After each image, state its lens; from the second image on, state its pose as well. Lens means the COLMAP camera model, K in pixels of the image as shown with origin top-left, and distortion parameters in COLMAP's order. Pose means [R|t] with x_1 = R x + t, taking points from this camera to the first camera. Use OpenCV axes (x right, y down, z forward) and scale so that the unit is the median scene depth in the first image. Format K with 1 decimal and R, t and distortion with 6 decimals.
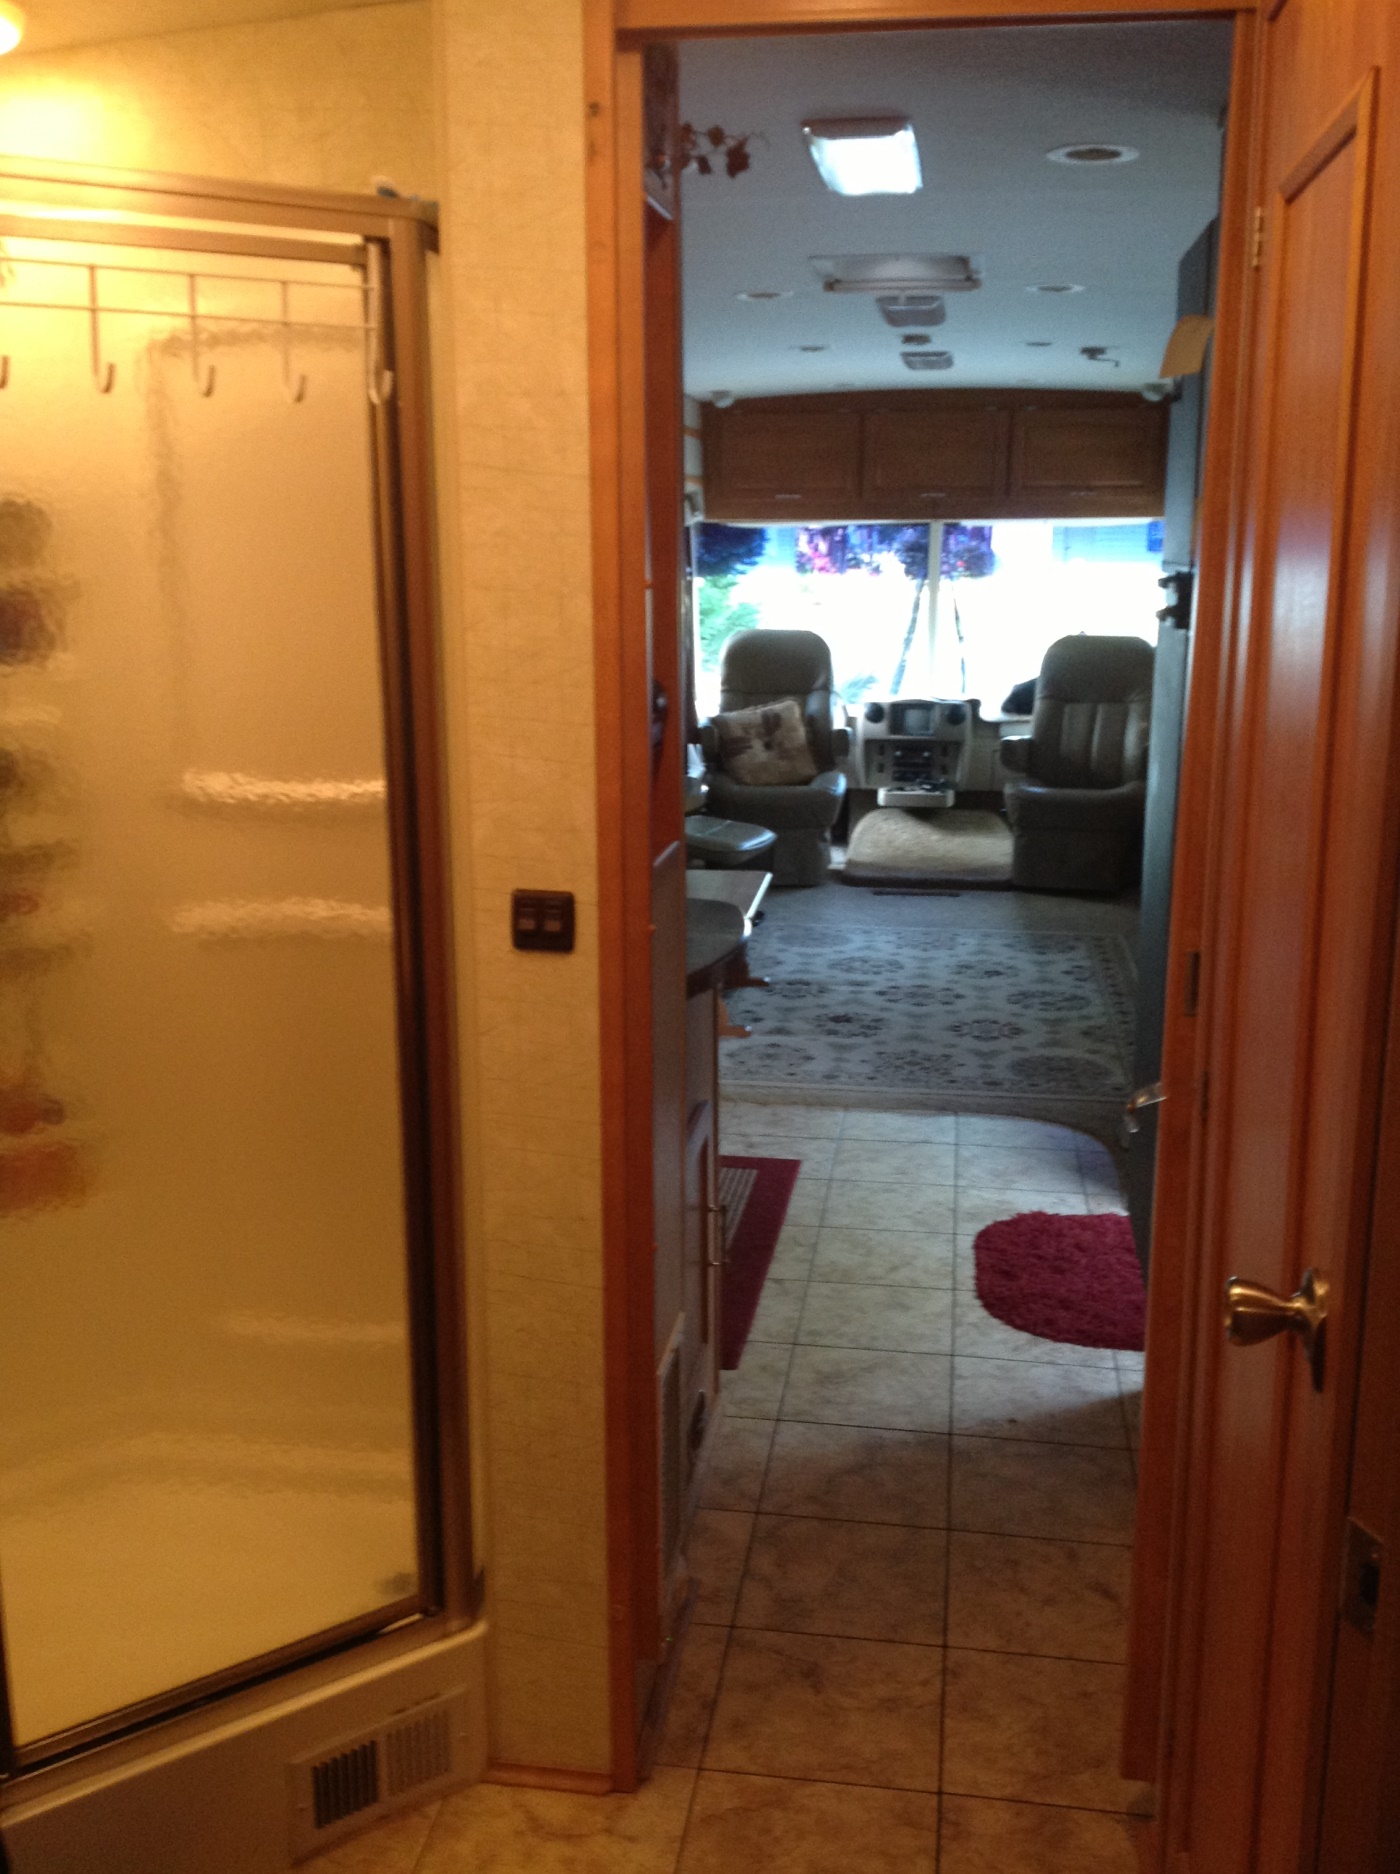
lens RADIAL K [[1895.0, 0, 705.2], [0, 1895.0, 941.6], [0, 0, 1]] dist [0.169358, 0.000000]
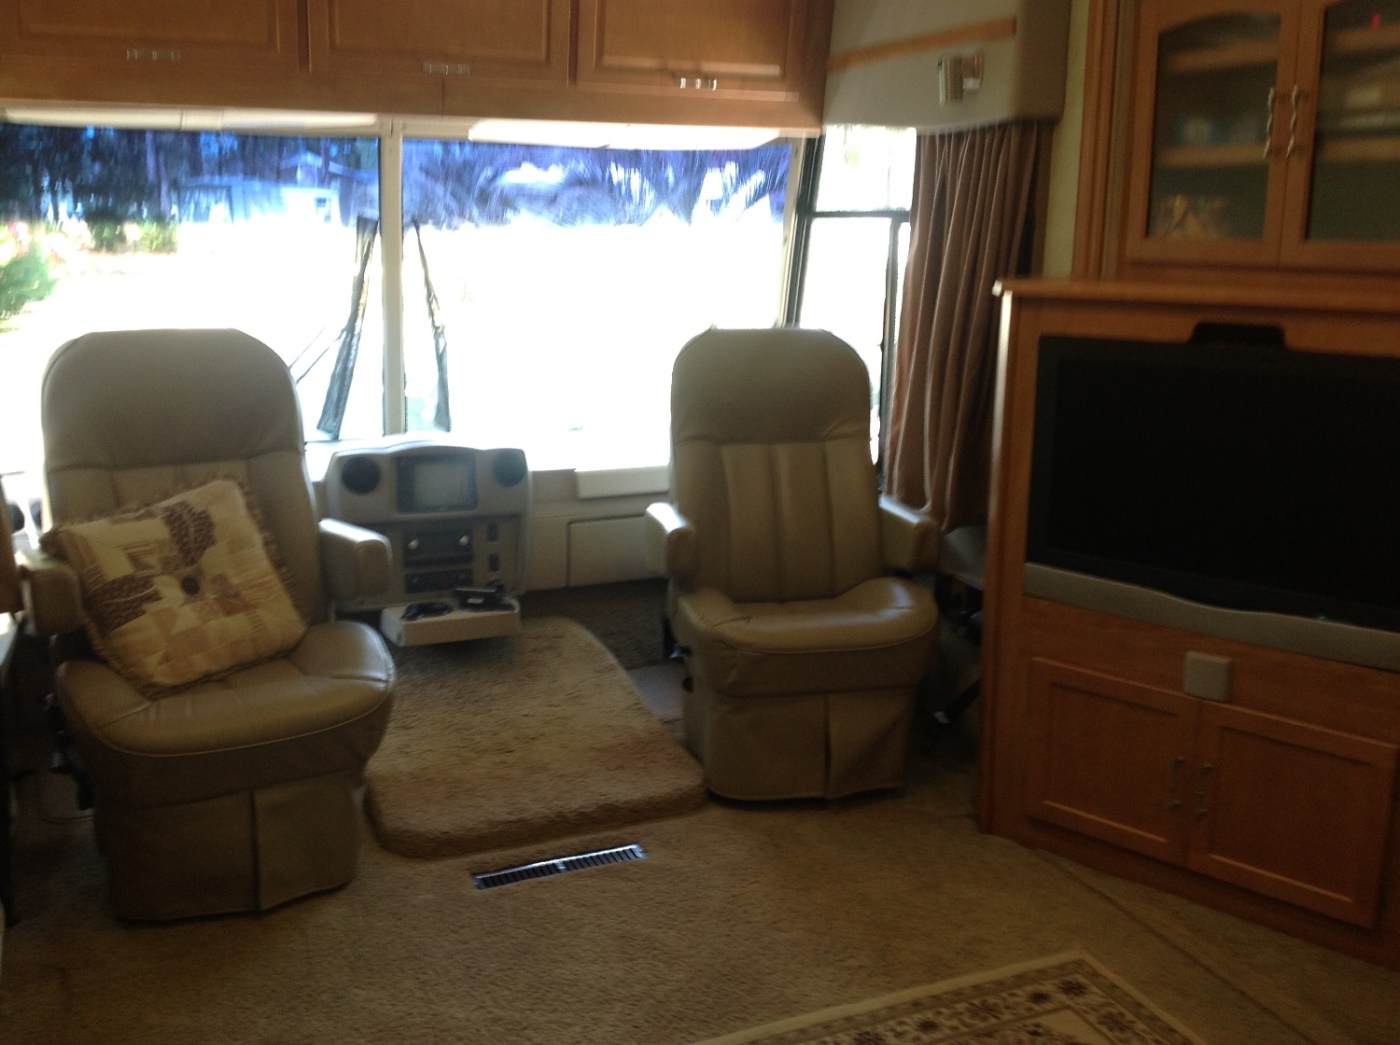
lens RADIAL K [[1415.7, 0, 705.1], [0, 1415.7, 516.7], [0, 0, 1]] dist [0.169358, 0.000000]
pose [[0.855628, -0.111249, 0.505494, -0.035590], [0.105338, 0.993617, 0.040374, -0.120103], [-0.506759, 0.018703, 0.861885, 0.628675]]
